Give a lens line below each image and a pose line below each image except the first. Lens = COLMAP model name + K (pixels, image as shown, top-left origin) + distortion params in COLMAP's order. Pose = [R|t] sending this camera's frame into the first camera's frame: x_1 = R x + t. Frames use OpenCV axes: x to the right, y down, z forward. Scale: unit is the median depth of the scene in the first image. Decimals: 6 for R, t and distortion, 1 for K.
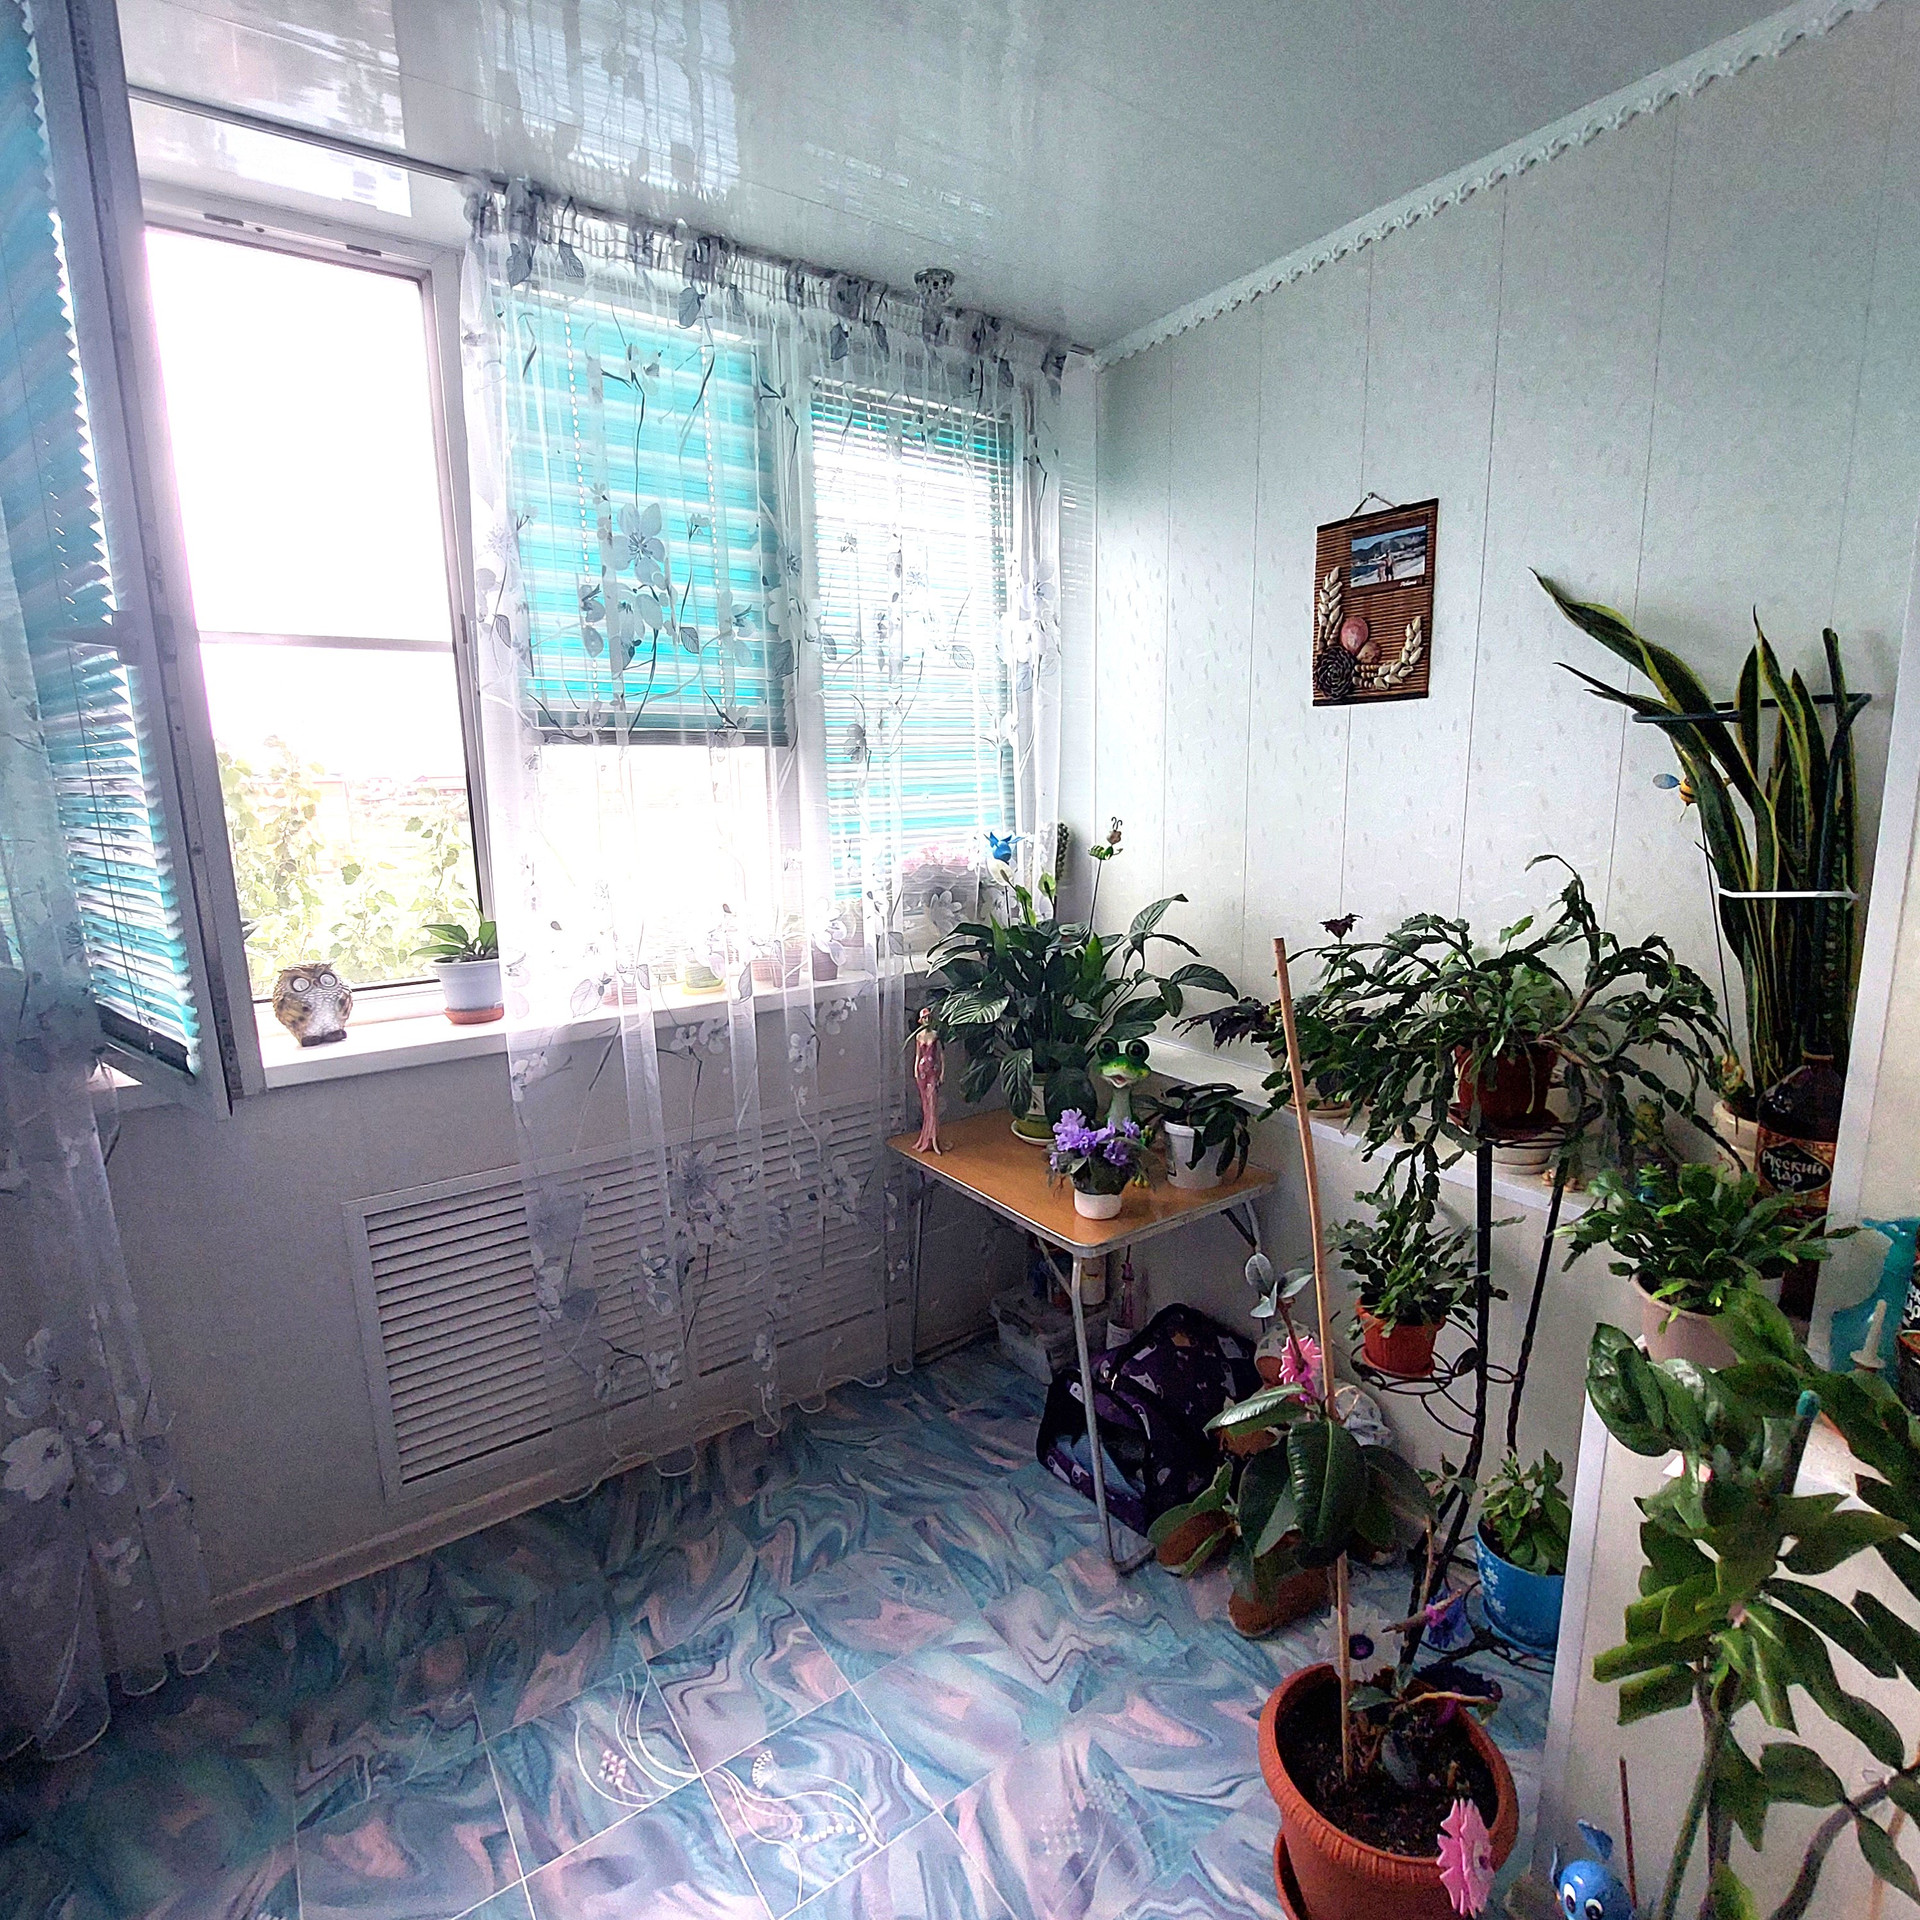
lens RADIAL K [[1026.1, 0, 960.1], [0, 1026.1, 962.5], [0, 0, 1]] dist [-0.013626, -0.004921]
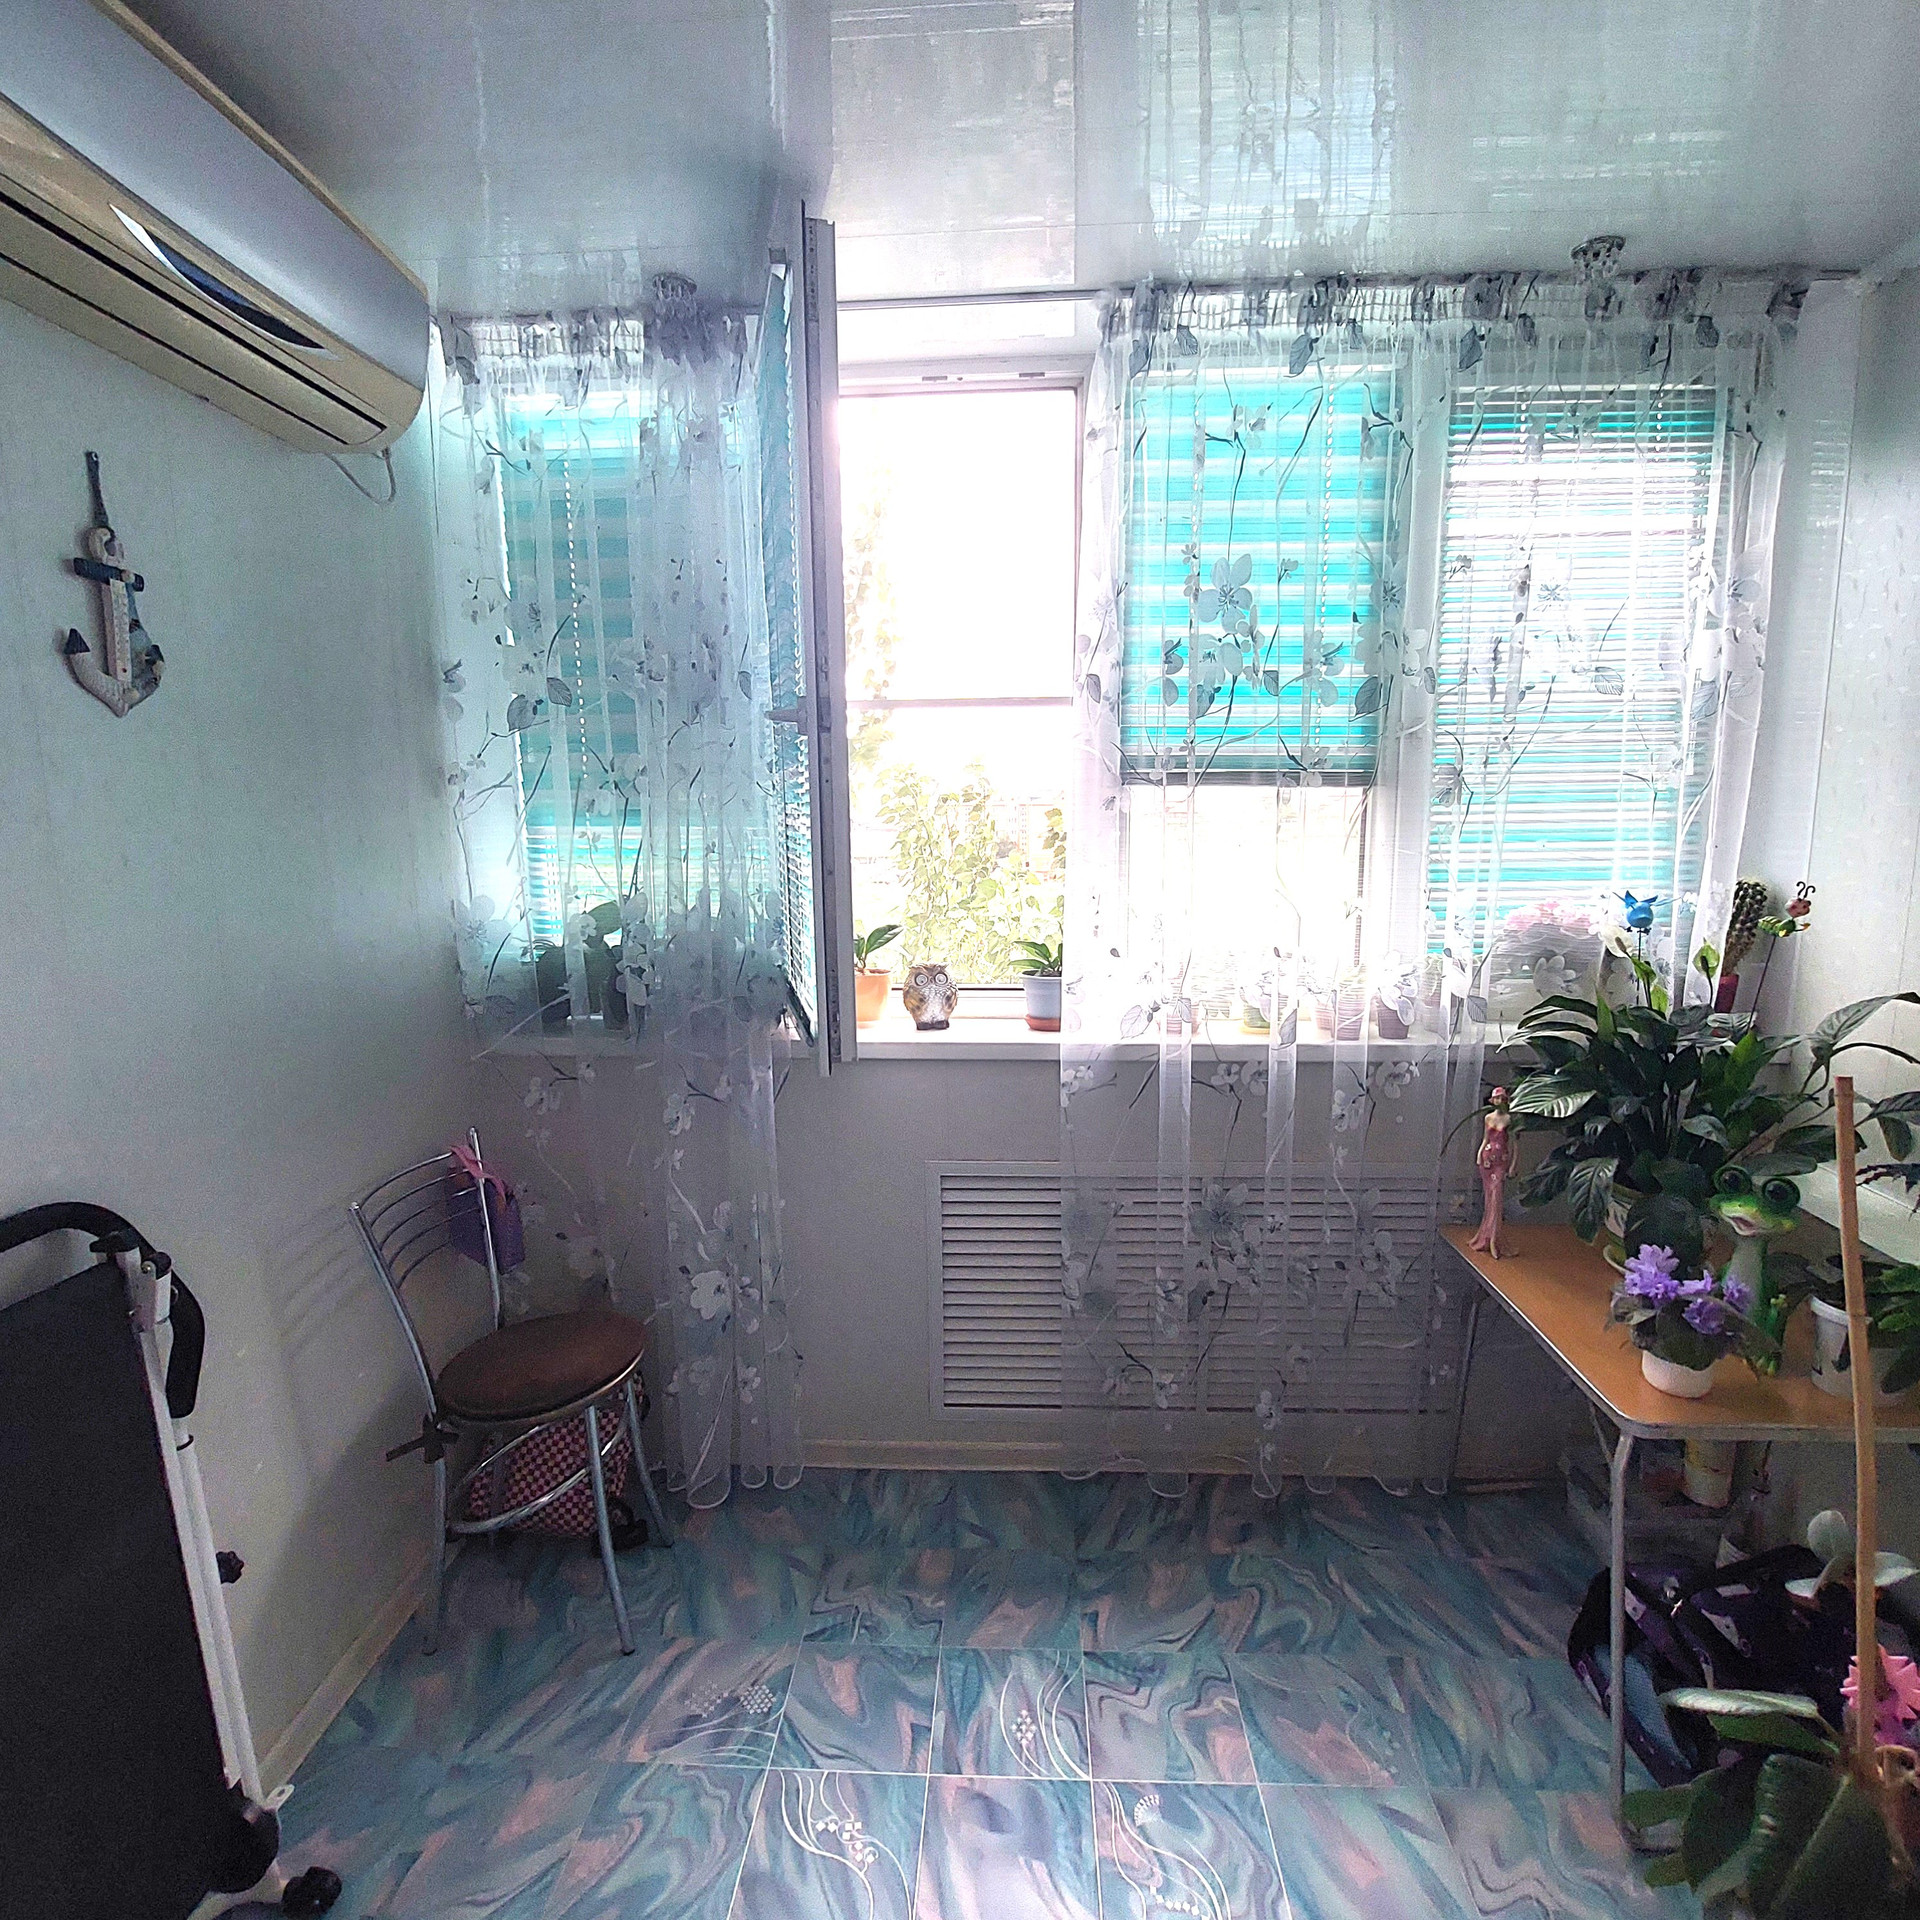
lens RADIAL K [[1026.1, 0, 955.5], [0, 1026.1, 961.5], [0, 0, 1]] dist [-0.013626, -0.004921]
pose [[0.781728, 0.102937, -0.615066, 0.142070], [-0.118120, 0.992870, 0.016039, -0.023259], [0.612331, 0.060114, 0.788313, 0.033710]]
